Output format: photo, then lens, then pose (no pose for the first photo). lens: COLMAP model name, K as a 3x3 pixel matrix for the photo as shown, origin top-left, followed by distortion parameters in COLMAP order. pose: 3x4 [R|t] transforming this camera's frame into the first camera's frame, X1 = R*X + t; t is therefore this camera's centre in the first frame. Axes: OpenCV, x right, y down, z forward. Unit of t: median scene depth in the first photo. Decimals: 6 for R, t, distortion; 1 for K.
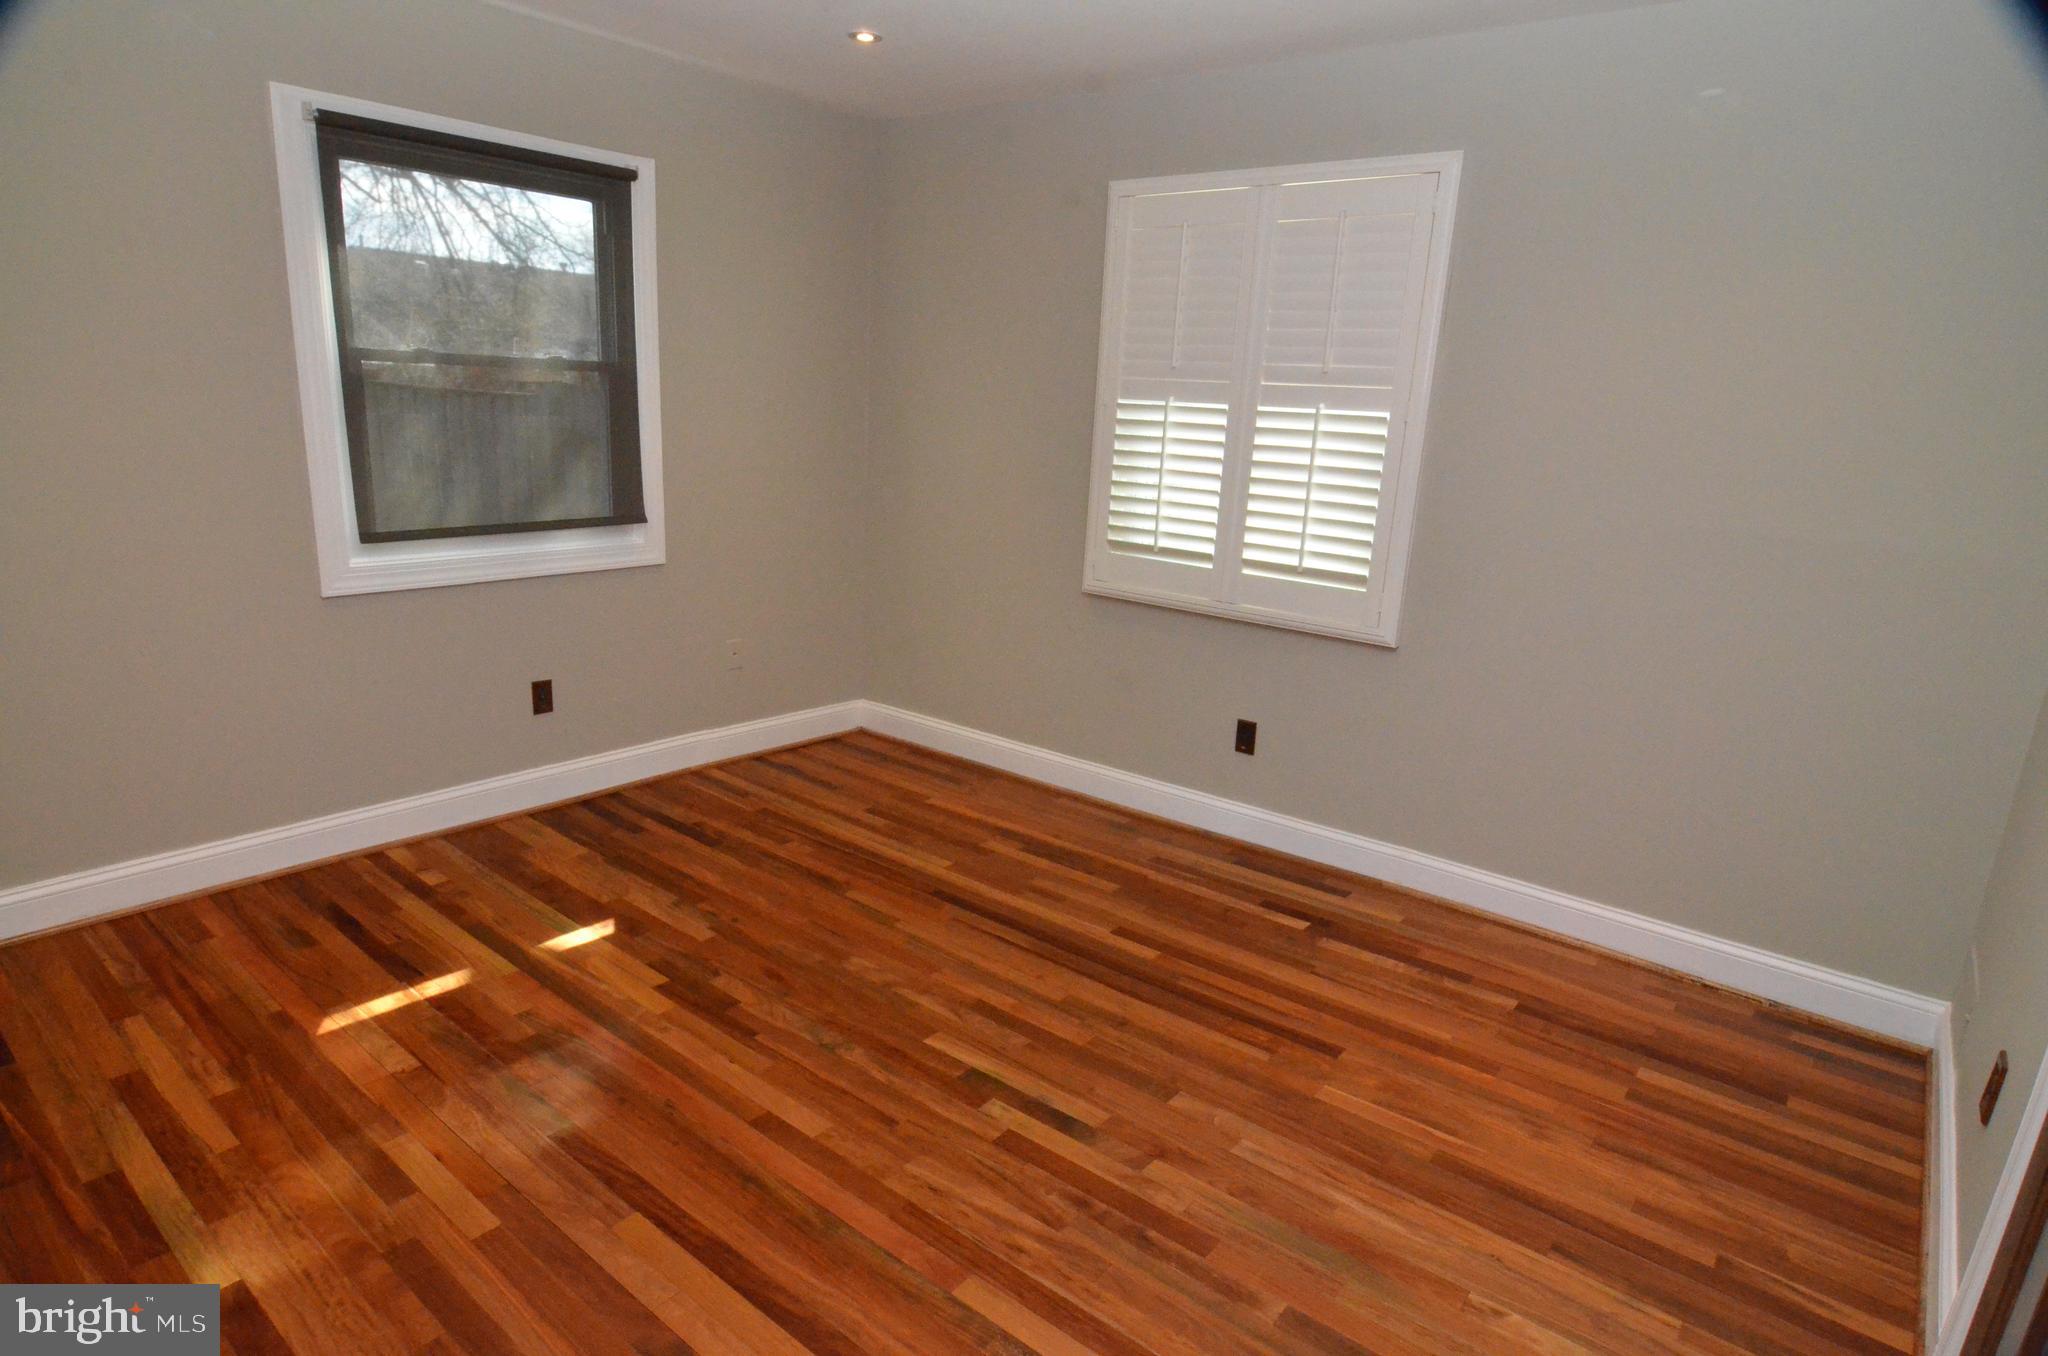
lens RADIAL K [[1097.9, 0, 1012.0], [0, 1097.9, 698.7], [0, 0, 1]] dist [-0.005495, -0.010902]
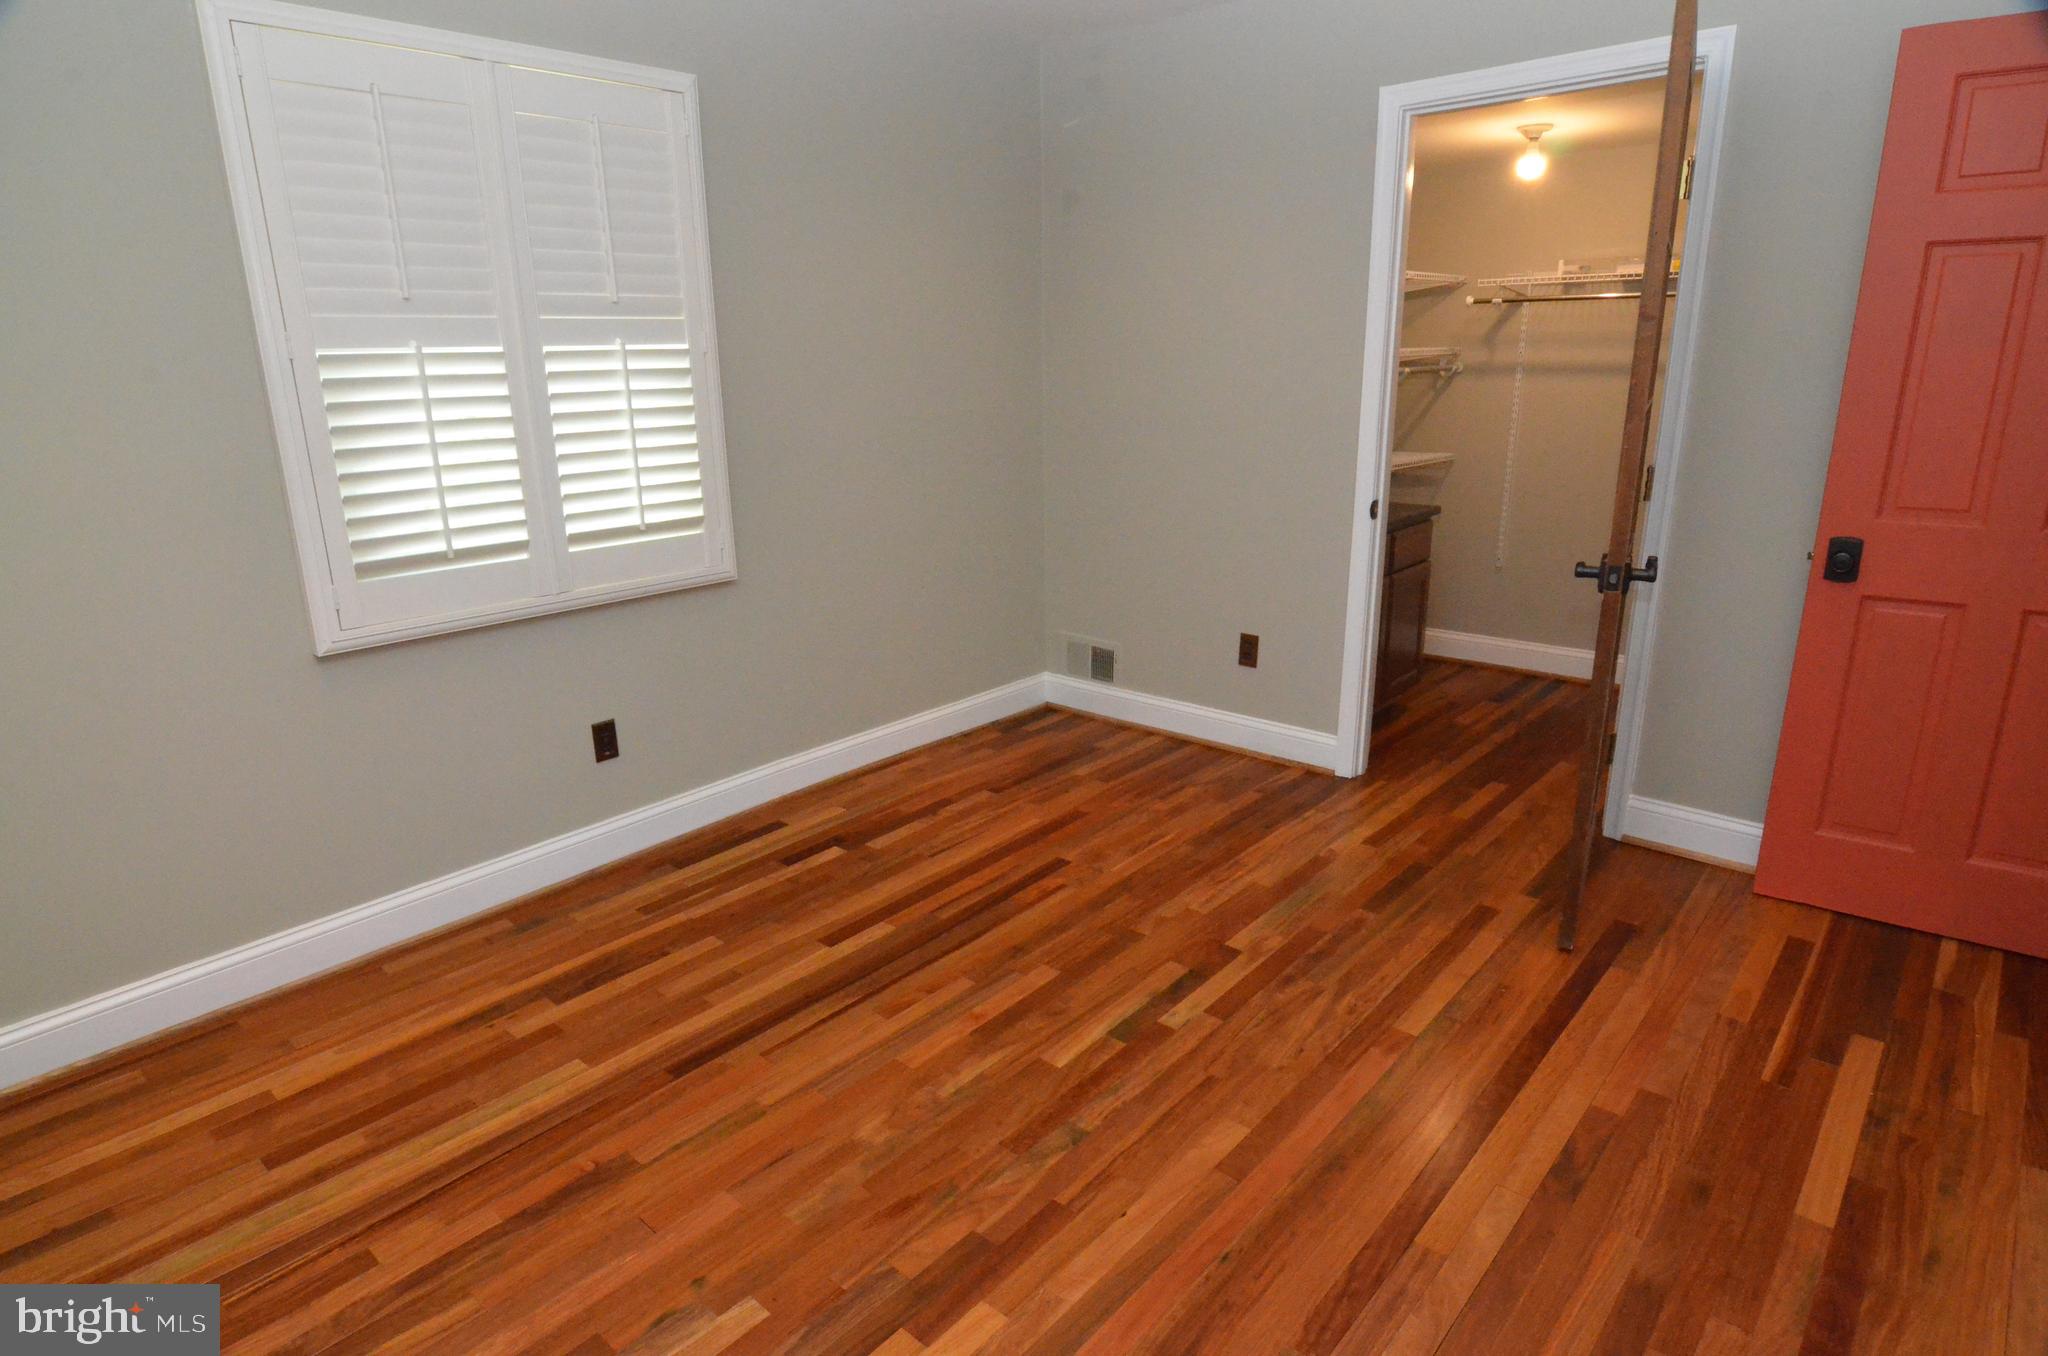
lens RADIAL K [[1122.1, 0, 1012.6], [0, 1122.1, 698.4], [0, 0, 1]] dist [-0.003730, -0.012082]
pose [[0.050917, -0.338867, 0.939456, -0.650187], [0.285386, 0.906388, 0.311472, -0.198244], [-0.957059, 0.252249, 0.142859, 0.643972]]
